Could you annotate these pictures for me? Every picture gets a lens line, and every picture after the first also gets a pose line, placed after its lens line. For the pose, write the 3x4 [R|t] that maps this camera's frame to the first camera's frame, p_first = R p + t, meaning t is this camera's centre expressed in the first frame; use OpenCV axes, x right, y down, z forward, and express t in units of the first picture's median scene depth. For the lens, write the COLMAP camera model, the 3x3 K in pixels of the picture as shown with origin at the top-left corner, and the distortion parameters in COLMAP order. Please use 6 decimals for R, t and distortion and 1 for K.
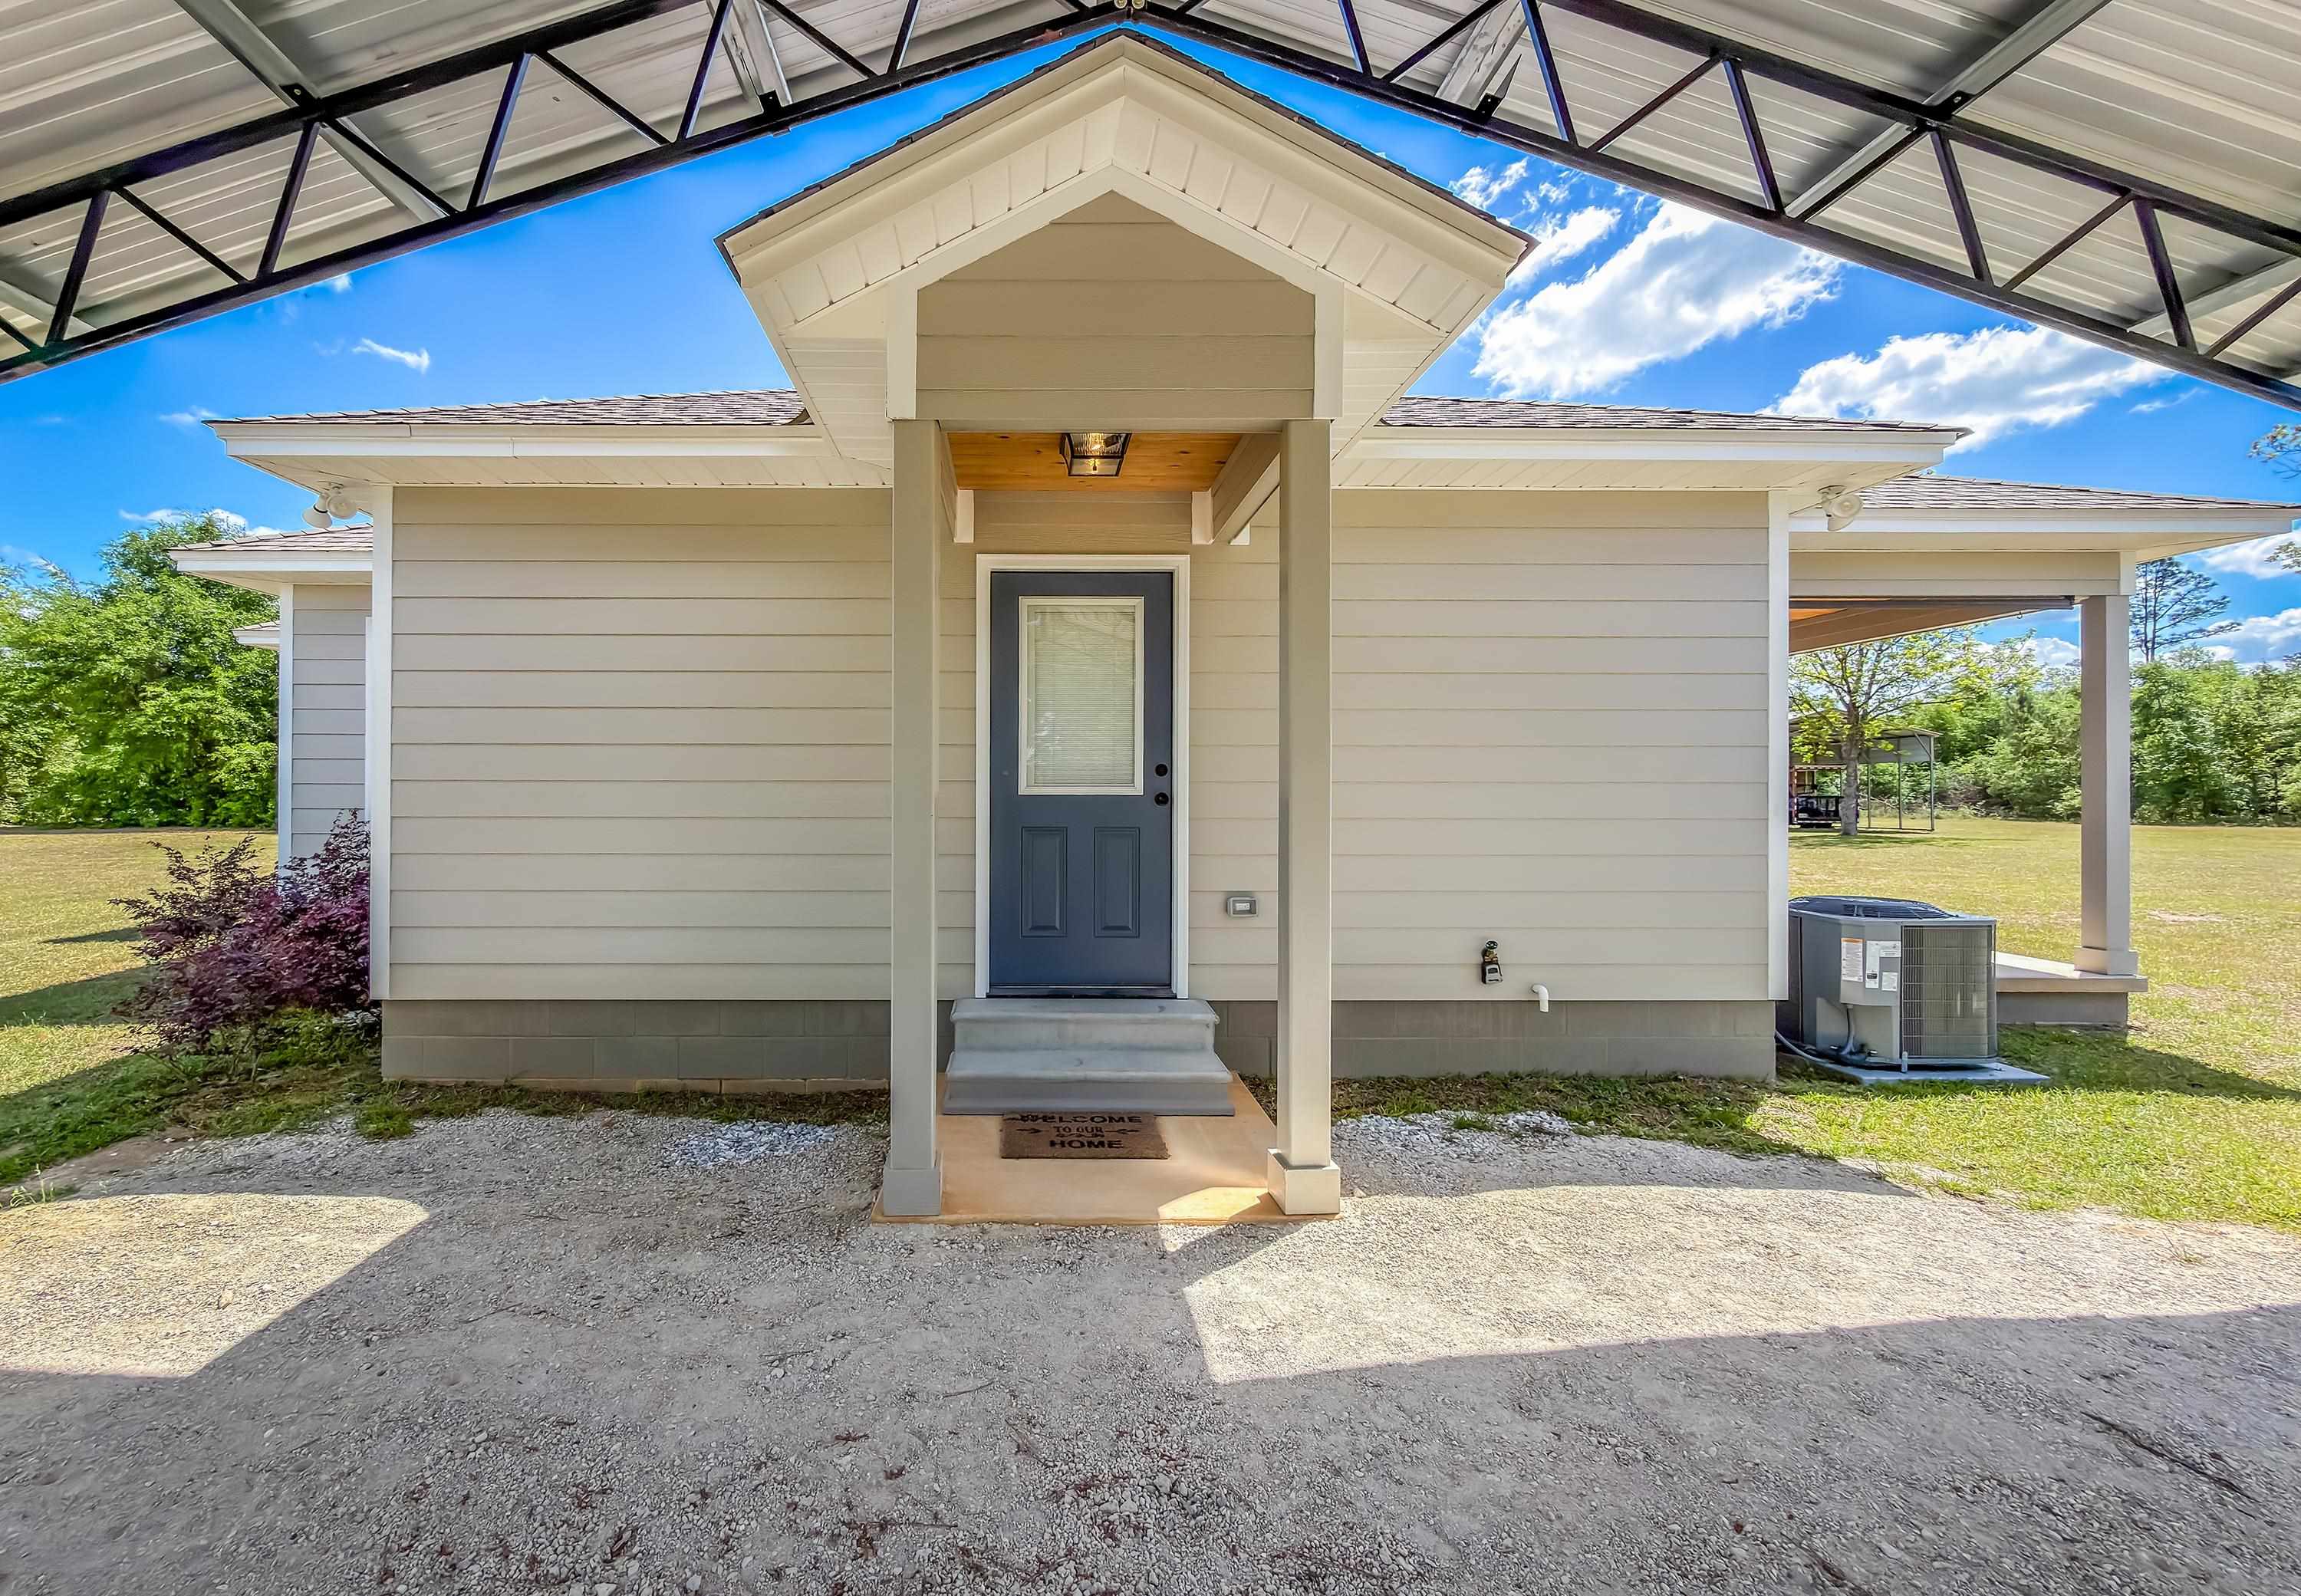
lens RADIAL K [[970.7, 0, 1036.4], [0, 970.7, 786.7], [0, 0, 1]] dist [0.003435, 0.000279]
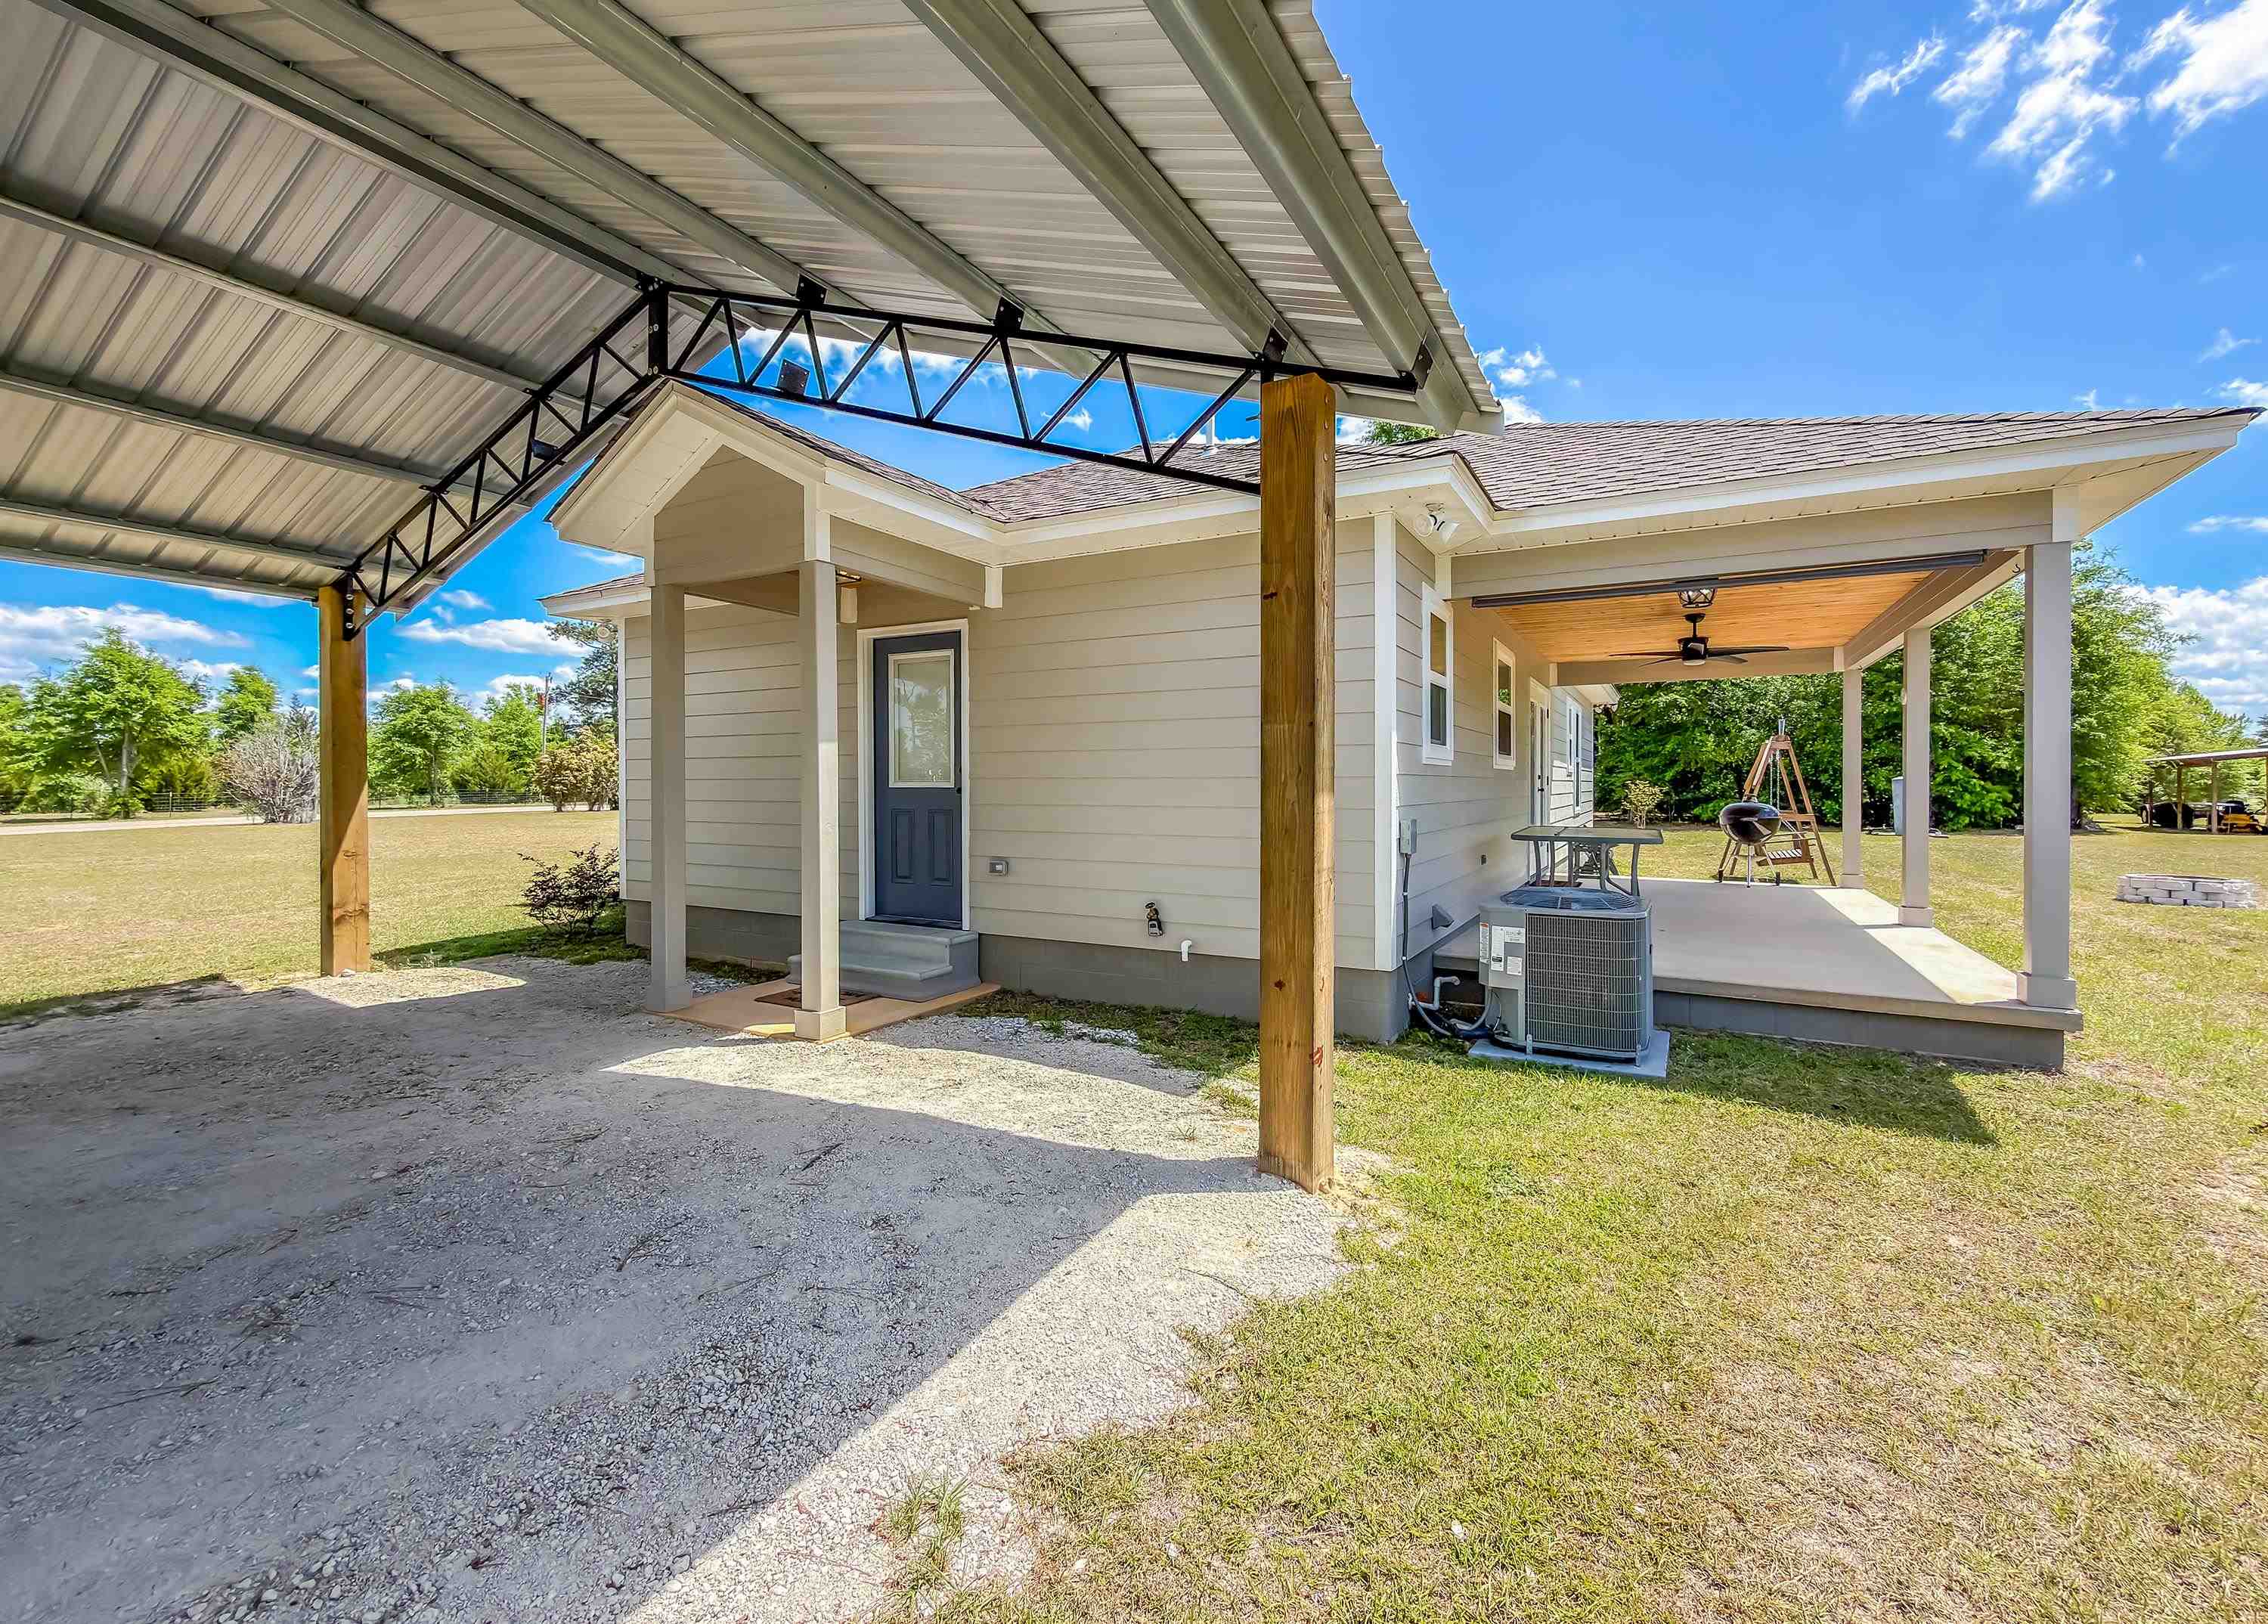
lens RADIAL K [[967.9, 0, 1134.2], [0, 967.9, 794.9], [0, 0, 1]] dist [0.000338, 0.000163]
pose [[0.864865, 0.003337, -0.501993, 1.074761], [0.004731, 0.999879, 0.014797, -0.000208], [0.501982, -0.015172, 0.864745, -0.100817]]
